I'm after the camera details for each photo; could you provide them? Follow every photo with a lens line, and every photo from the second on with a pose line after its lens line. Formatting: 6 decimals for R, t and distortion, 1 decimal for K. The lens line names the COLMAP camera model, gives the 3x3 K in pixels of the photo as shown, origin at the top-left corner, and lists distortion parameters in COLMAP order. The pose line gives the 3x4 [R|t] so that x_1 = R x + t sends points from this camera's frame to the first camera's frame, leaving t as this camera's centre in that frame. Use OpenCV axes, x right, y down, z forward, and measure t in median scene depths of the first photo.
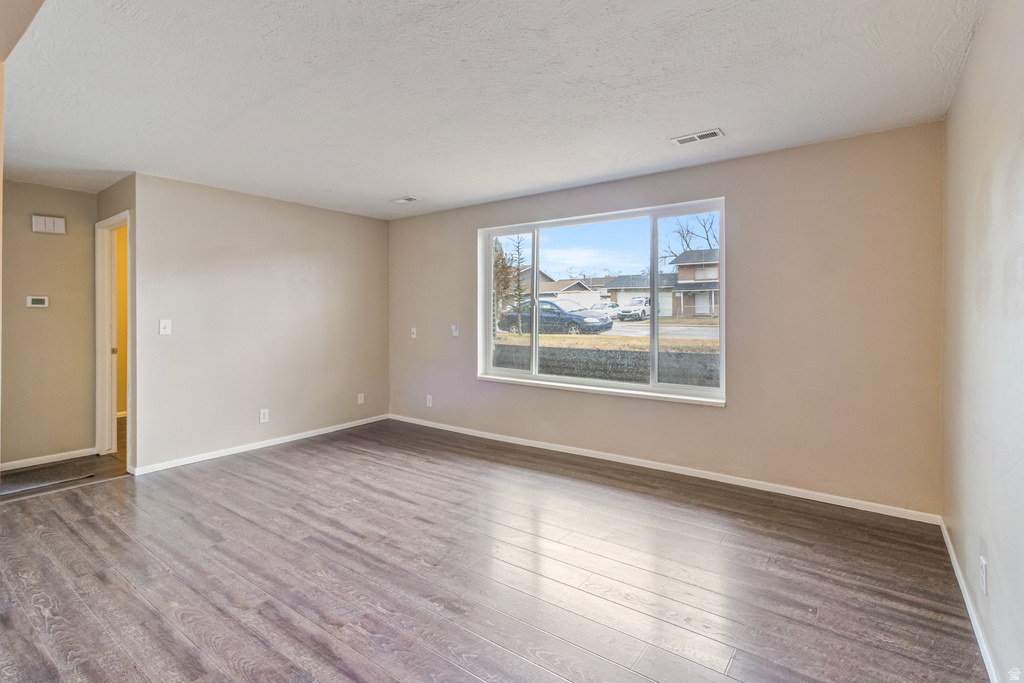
lens RADIAL K [[479.9, 0, 502.5], [0, 479.9, 321.1], [0, 0, 1]] dist [0.003200, -0.000297]
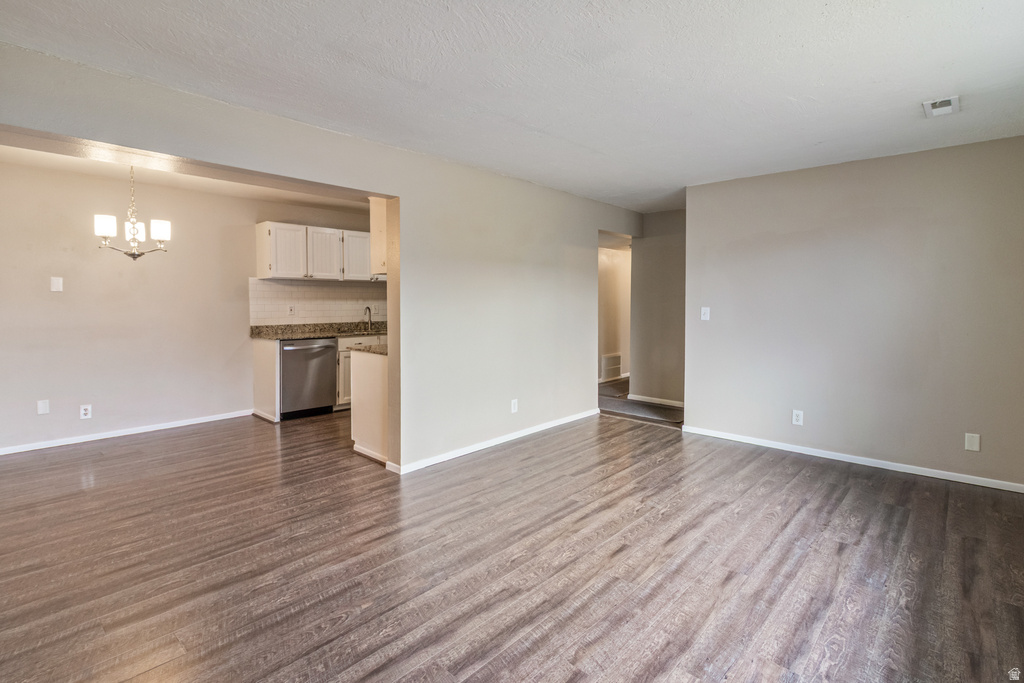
lens RADIAL K [[479.9, 0, 522.6], [0, 479.9, 311.8], [0, 0, 1]] dist [0.003200, -0.000297]
pose [[-0.052070, 0.028806, -0.998228, 0.492149], [-0.023119, 0.999281, 0.030042, -0.015616], [0.998376, 0.024642, -0.051366, 0.640280]]
